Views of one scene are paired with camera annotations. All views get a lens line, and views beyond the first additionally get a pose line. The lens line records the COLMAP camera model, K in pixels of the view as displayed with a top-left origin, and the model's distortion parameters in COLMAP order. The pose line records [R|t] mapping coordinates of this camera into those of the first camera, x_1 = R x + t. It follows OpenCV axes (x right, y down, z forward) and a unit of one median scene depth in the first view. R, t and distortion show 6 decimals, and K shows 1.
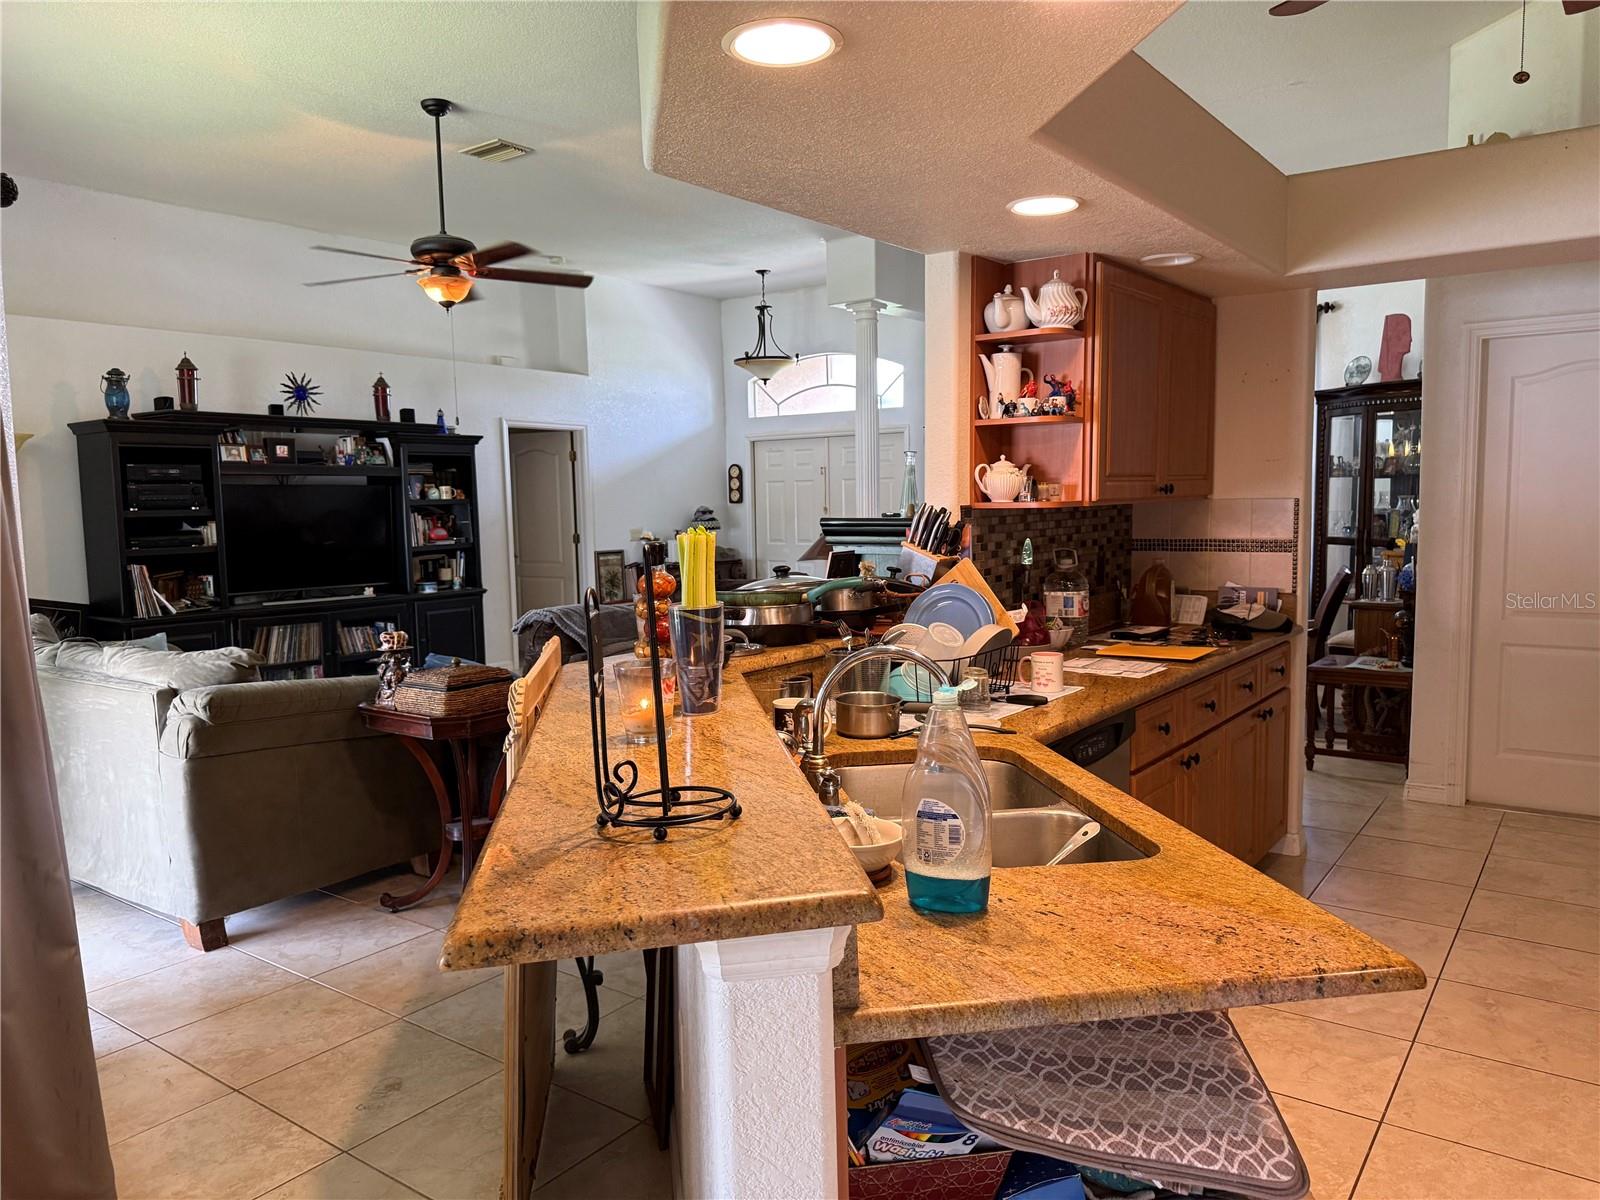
lens RADIAL K [[1145.9, 0, 800.0], [0, 1145.9, 600.0], [0, 0, 1]] dist [0.132465, -0.170313]
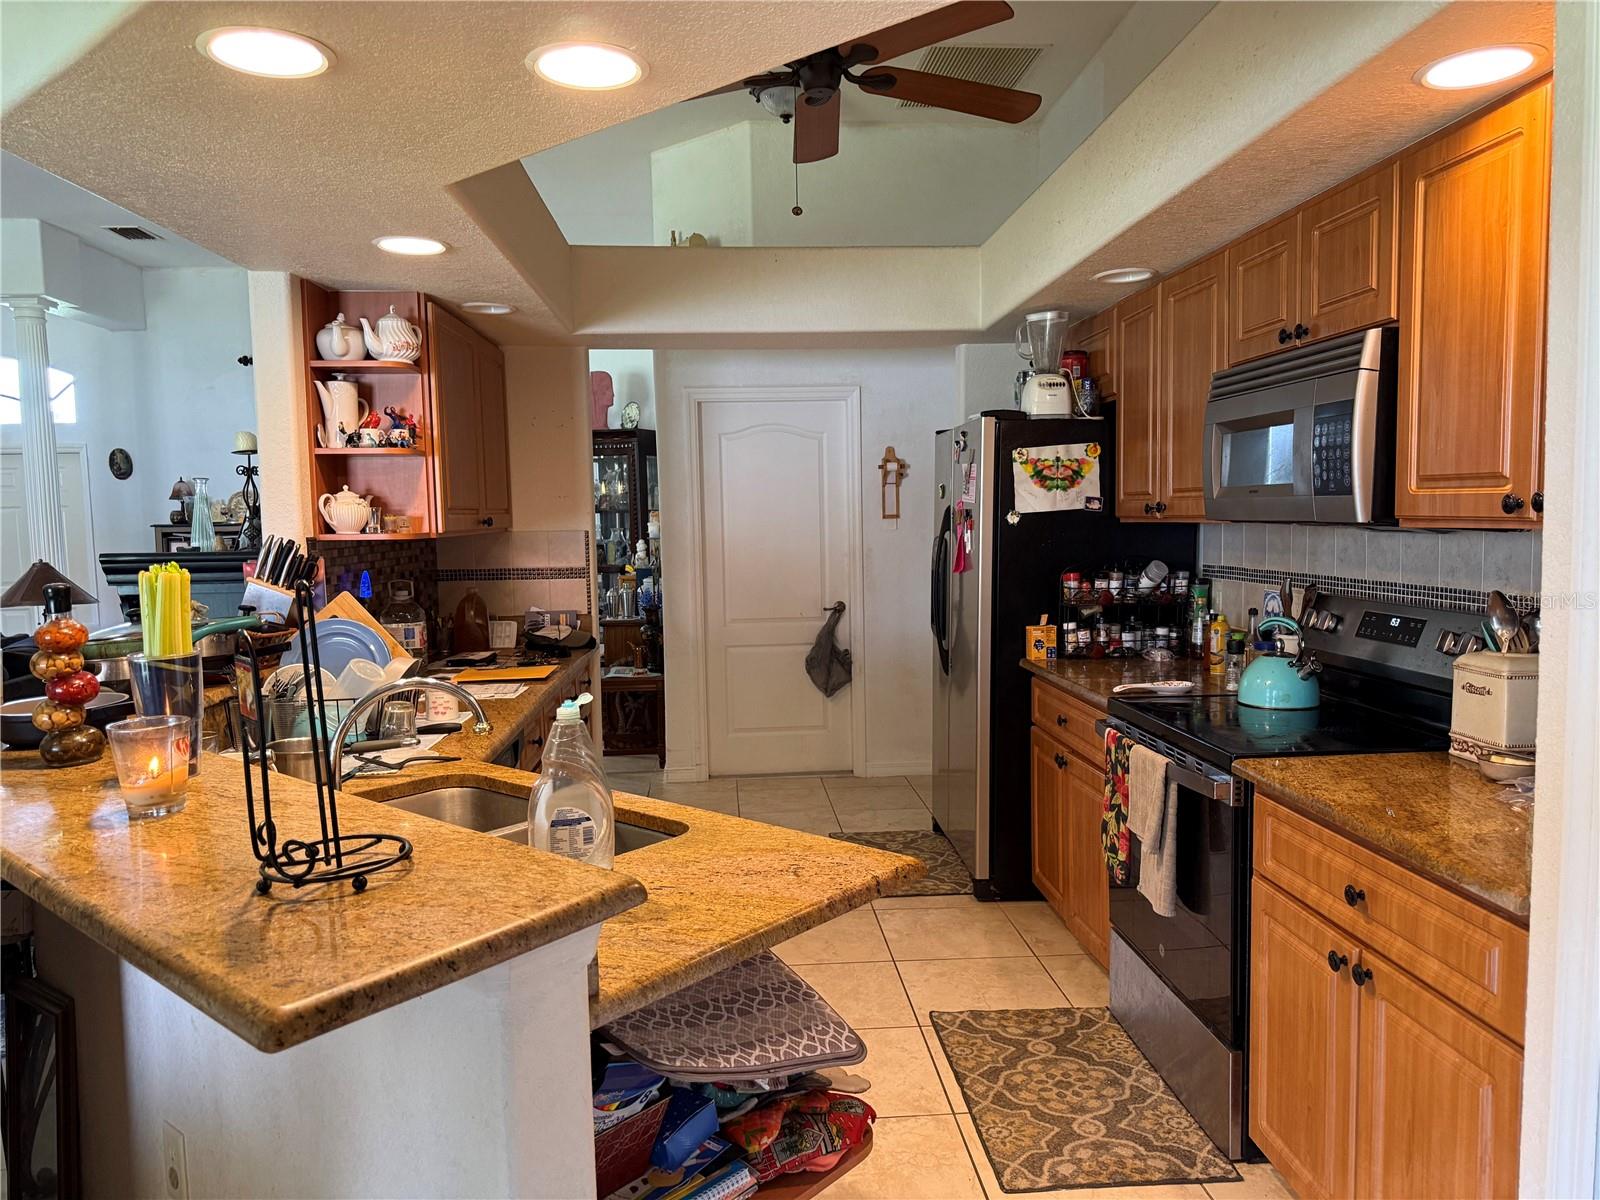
lens RADIAL K [[1145.9, 0, 800.0], [0, 1145.9, 600.0], [0, 0, 1]] dist [0.132465, -0.170313]
pose [[0.768255, -0.045144, 0.638550, -0.161193], [0.062958, 0.998003, -0.005190, -0.000634], [-0.637041, 0.044189, 0.769563, 0.006894]]
